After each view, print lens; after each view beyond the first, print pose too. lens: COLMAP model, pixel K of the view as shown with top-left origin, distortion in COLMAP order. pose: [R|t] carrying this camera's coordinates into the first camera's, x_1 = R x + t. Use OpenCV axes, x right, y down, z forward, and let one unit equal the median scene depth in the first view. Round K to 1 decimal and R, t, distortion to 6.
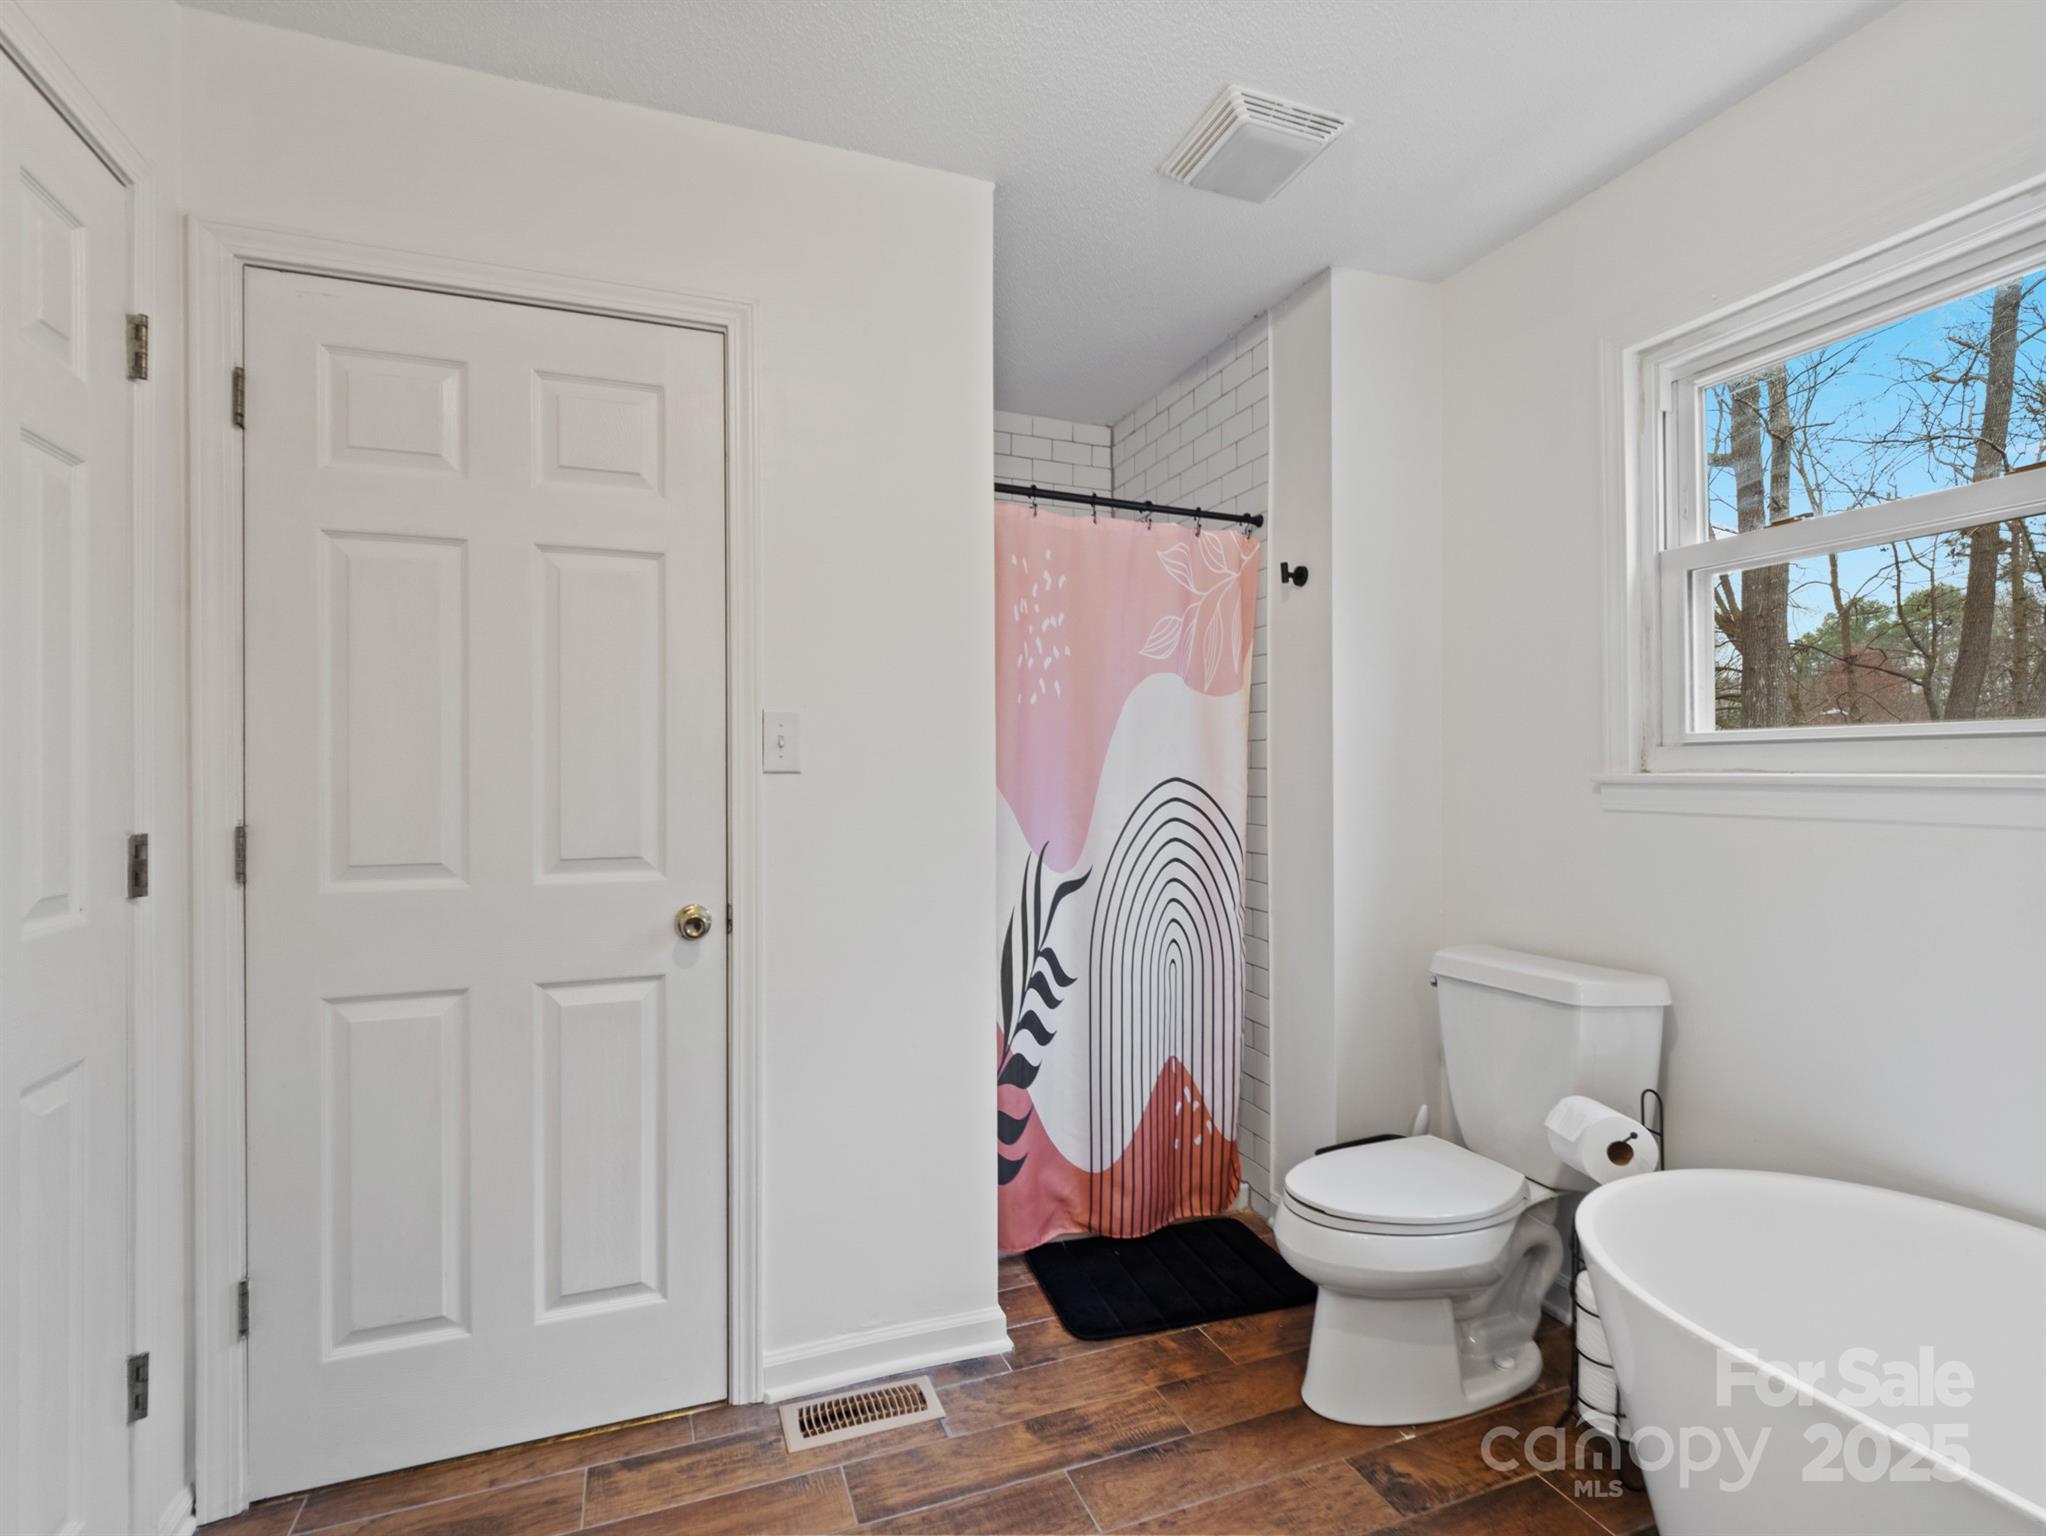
lens RADIAL K [[983.8, 0, 1023.0], [0, 983.8, 768.0], [0, 0, 1]] dist [0.019446, -0.016450]
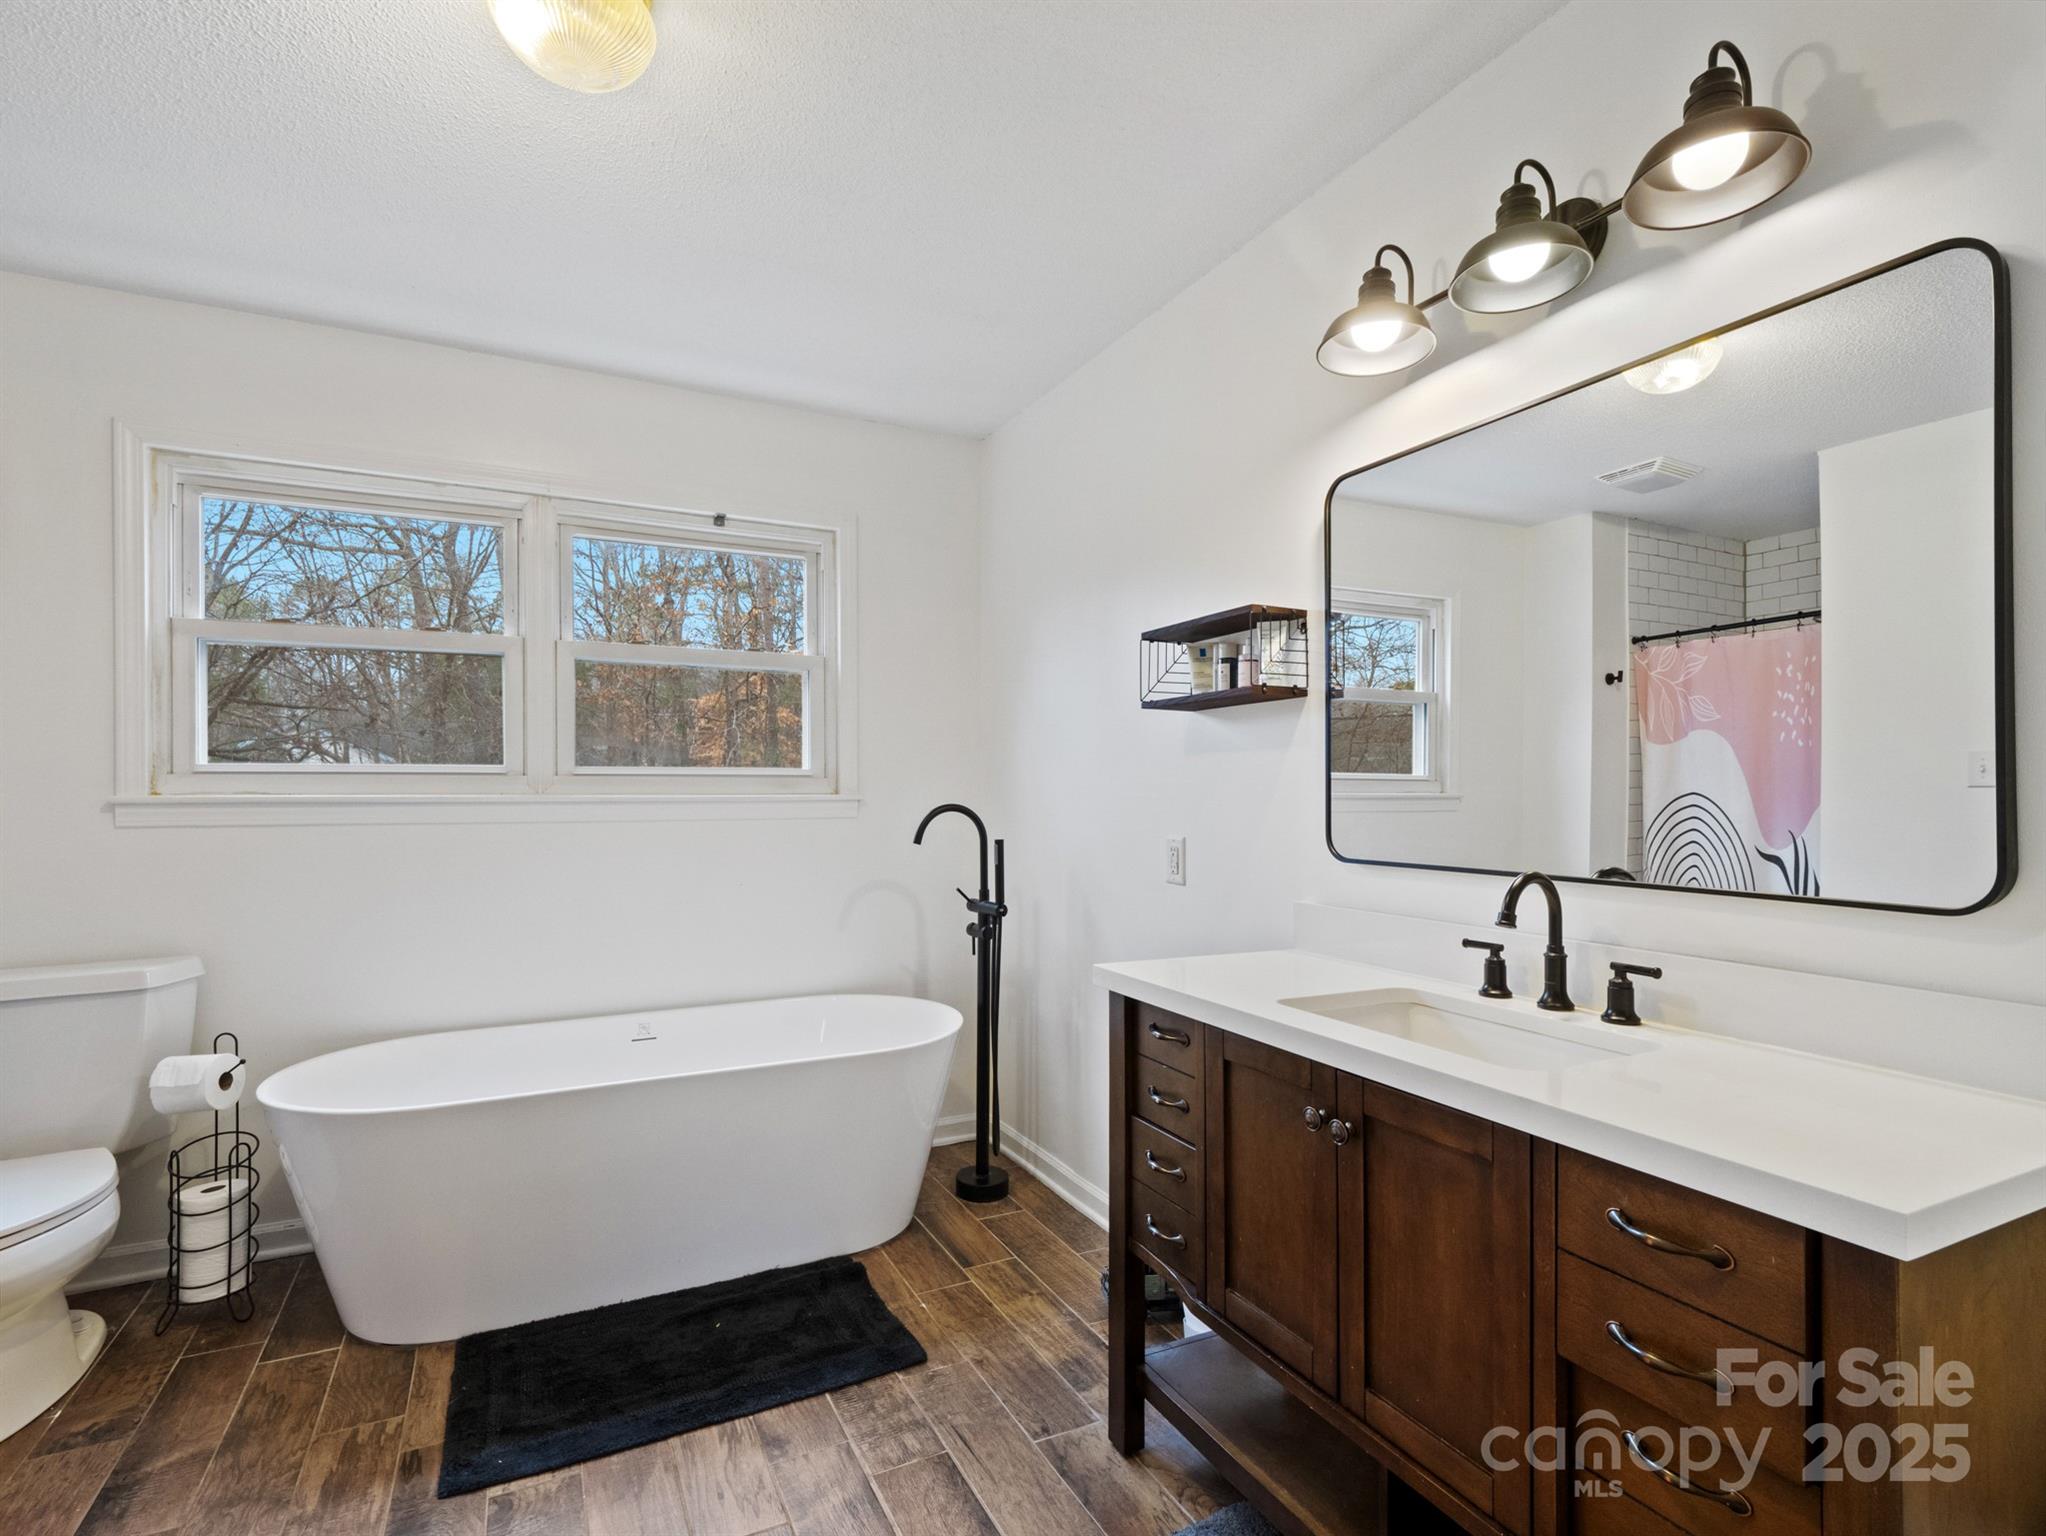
lens RADIAL K [[983.8, 0, 1023.0], [0, 983.8, 768.0], [0, 0, 1]] dist [0.019446, -0.016450]
pose [[-0.082826, 0.023883, 0.996278, -0.685721], [0.005804, 0.999707, -0.023483, 0.006625], [-0.996547, 0.003837, -0.082941, 0.038789]]
